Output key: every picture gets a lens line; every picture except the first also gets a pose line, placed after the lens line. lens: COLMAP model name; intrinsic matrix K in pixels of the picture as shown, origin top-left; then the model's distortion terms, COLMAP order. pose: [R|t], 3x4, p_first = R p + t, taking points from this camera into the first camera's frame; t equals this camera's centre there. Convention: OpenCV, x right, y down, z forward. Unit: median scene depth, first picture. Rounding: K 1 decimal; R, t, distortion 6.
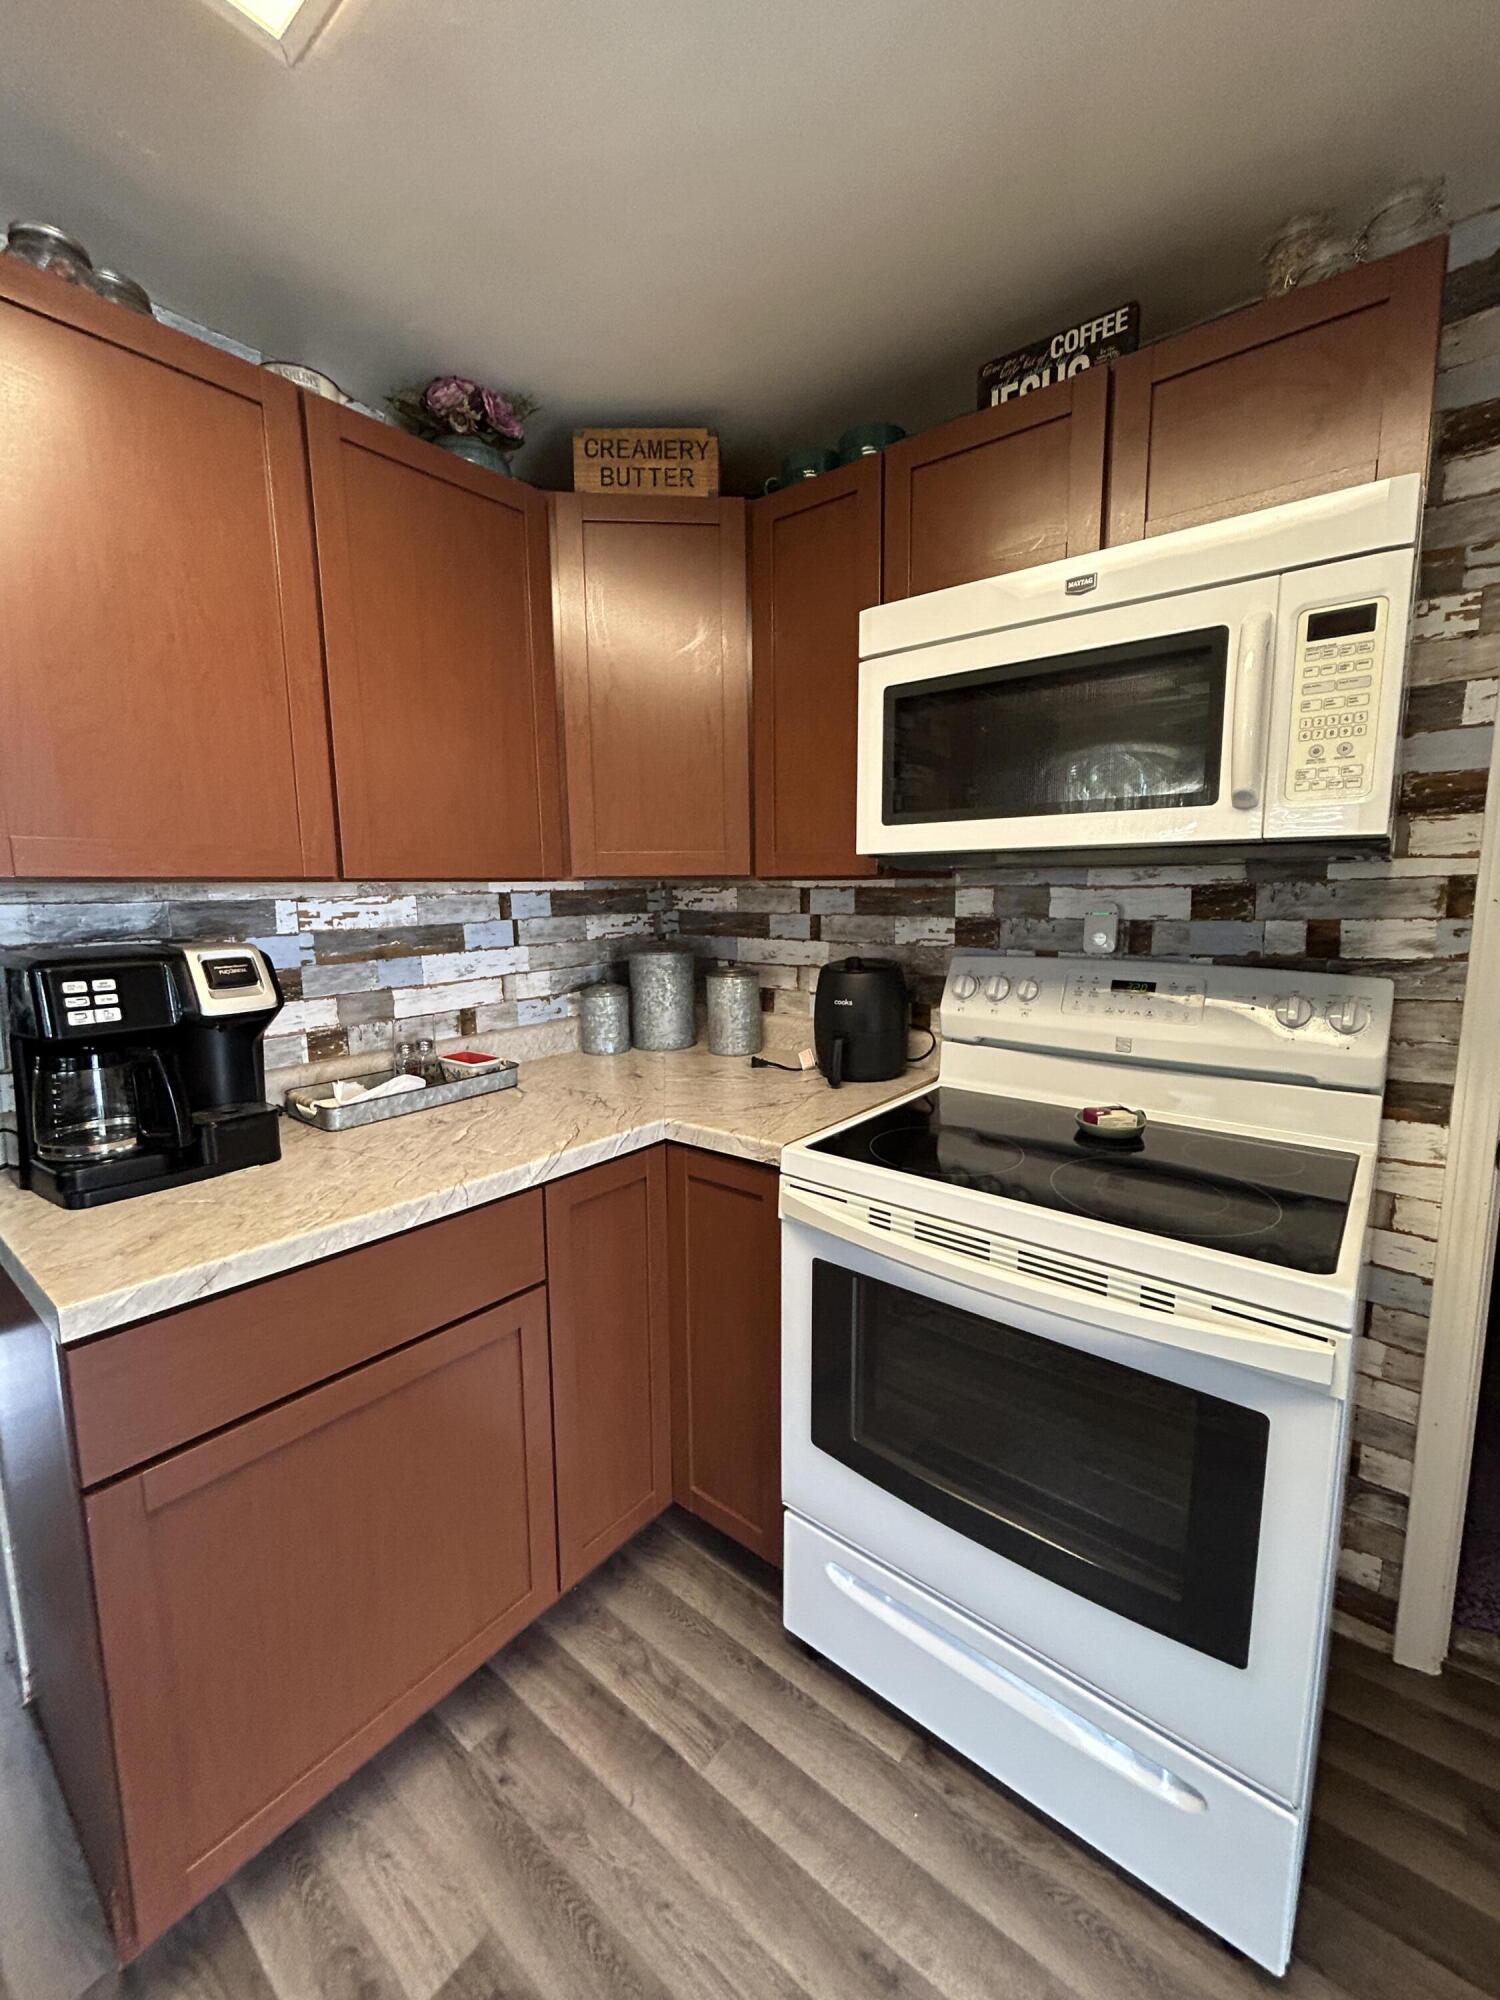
lens RADIAL K [[813.7, 0, 752.6], [0, 813.7, 994.0], [0, 0, 1]] dist [-0.003092, 0.003015]
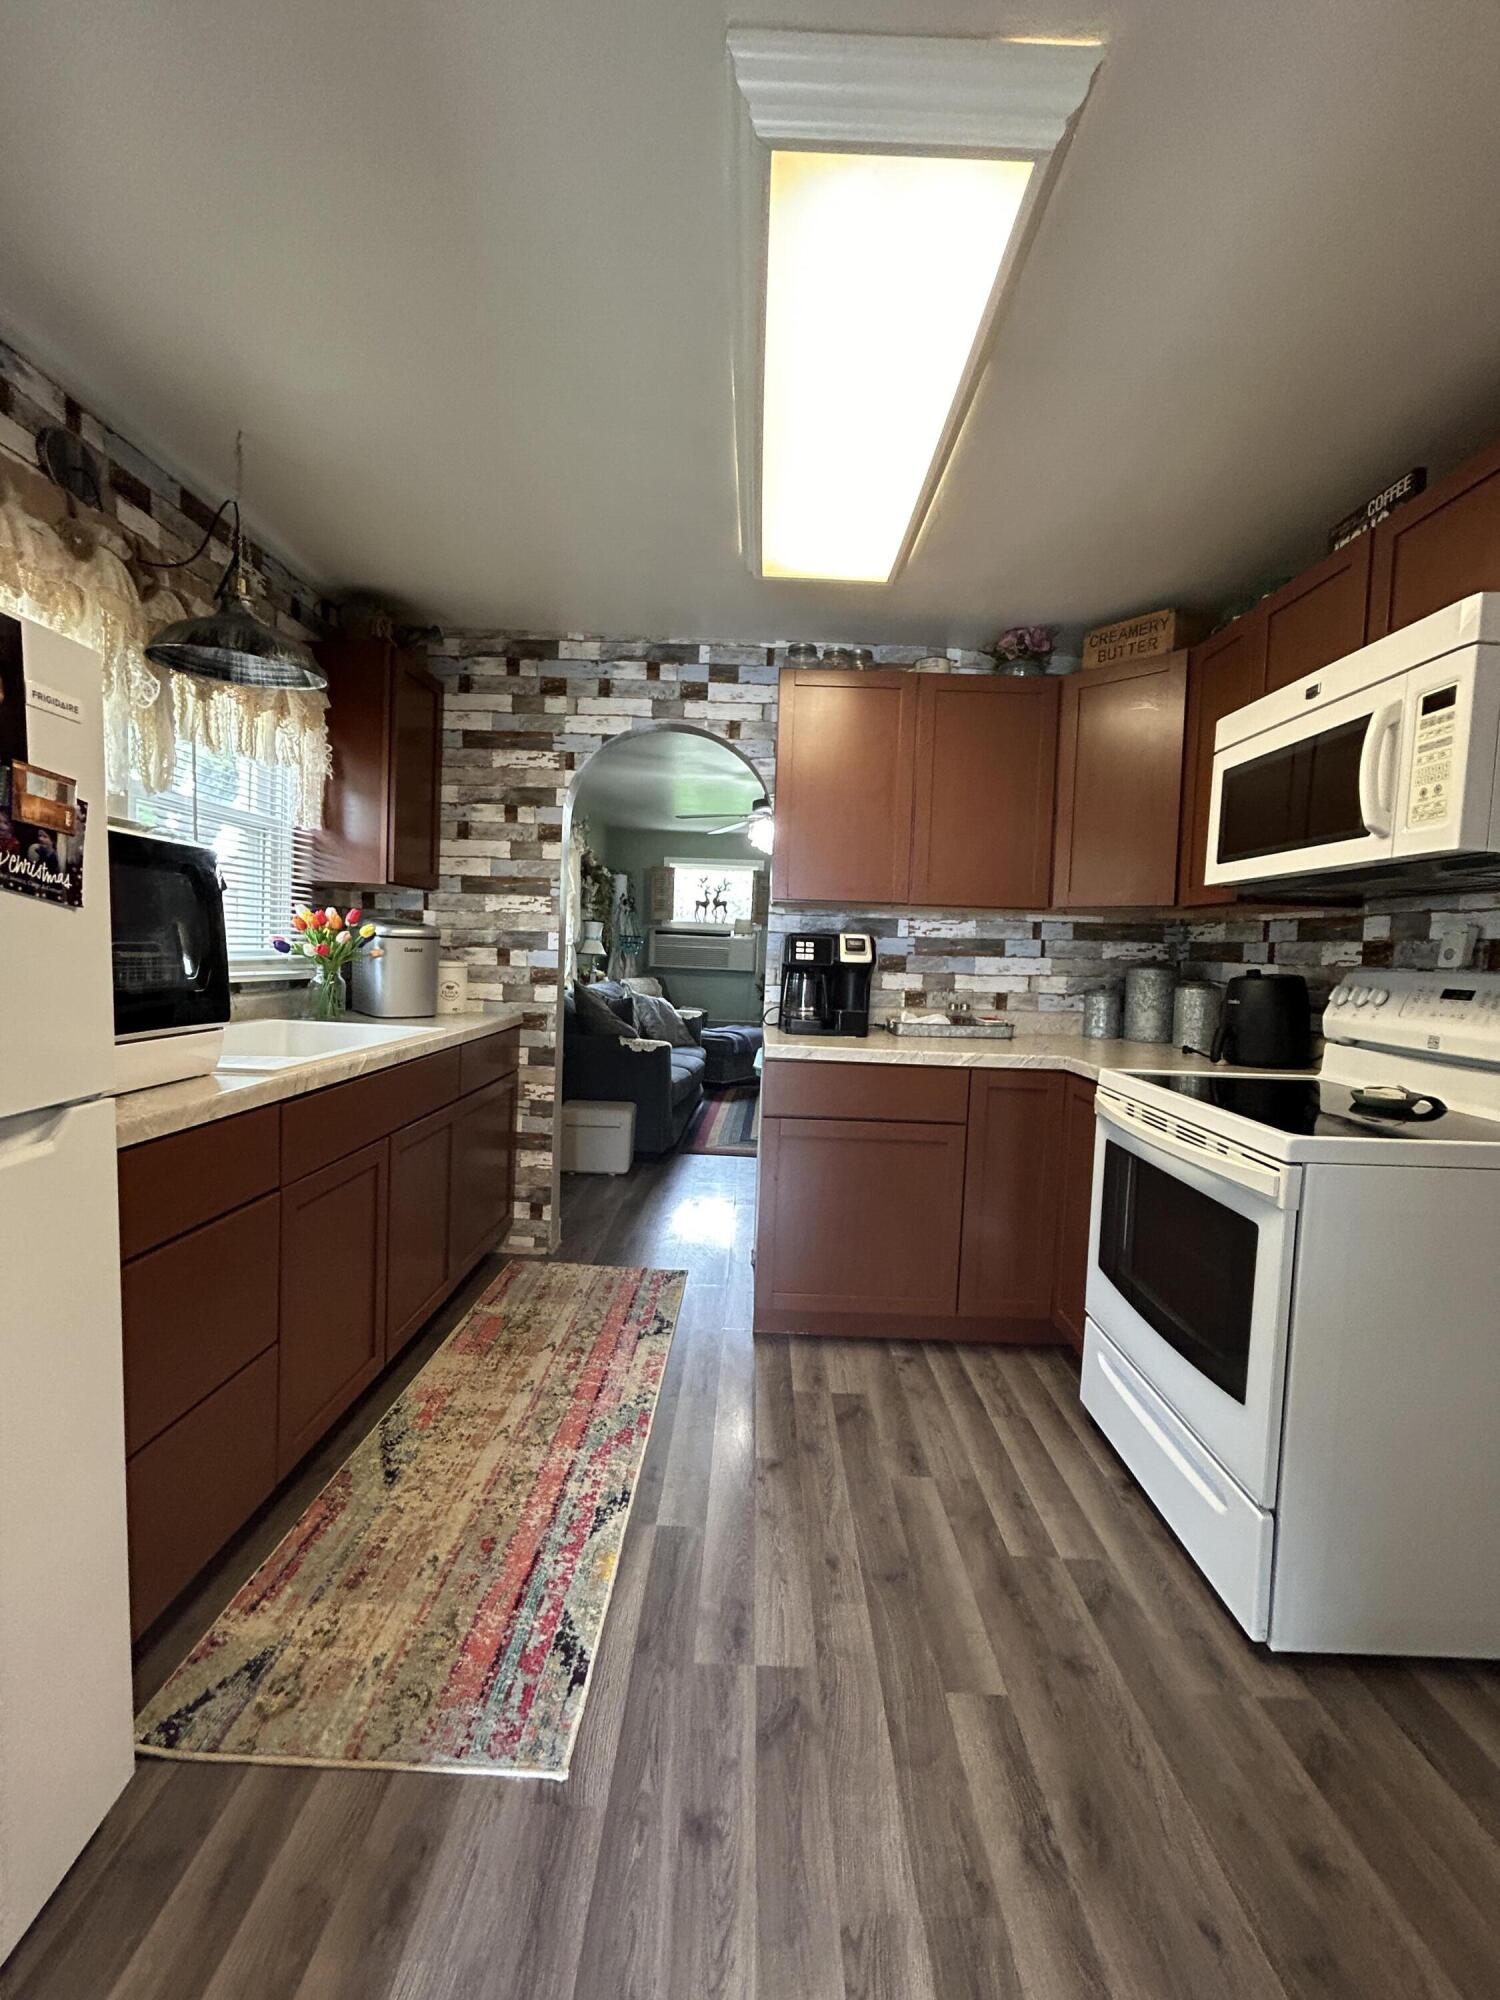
lens RADIAL K [[813.7, 0, 752.6], [0, 813.7, 994.0], [0, 0, 1]] dist [-0.003092, 0.003015]
pose [[0.623512, 0.074633, -0.778243, 0.699471], [-0.144227, 0.989329, -0.020675, 0.147964], [0.768396, 0.125135, 0.627622, -0.444437]]
